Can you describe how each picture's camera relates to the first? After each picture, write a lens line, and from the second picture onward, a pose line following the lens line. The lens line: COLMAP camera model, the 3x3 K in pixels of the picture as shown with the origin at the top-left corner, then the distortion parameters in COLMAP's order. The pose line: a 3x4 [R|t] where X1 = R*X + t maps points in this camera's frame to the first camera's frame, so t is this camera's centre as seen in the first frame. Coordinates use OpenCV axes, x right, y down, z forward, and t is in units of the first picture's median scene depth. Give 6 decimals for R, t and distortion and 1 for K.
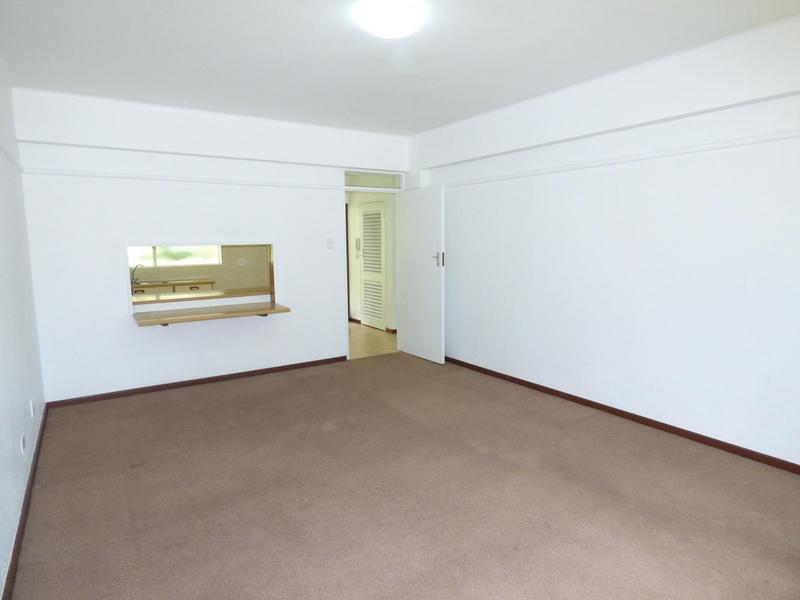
lens RADIAL K [[482.0, 0, 404.4], [0, 482.0, 300.5], [0, 0, 1]] dist [-0.009317, -0.000099]
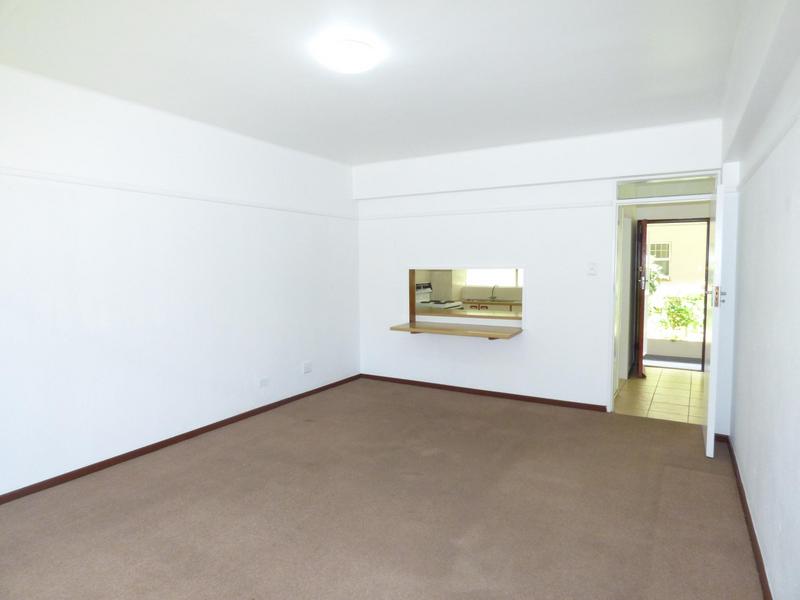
lens RADIAL K [[482.0, 0, 392.0], [0, 482.0, 297.6], [0, 0, 1]] dist [-0.009317, -0.000099]
pose [[0.433933, 0.069084, -0.898293, 0.459251], [-0.115014, 0.993146, 0.020819, -0.045876], [0.893574, 0.094282, 0.438904, 0.313421]]
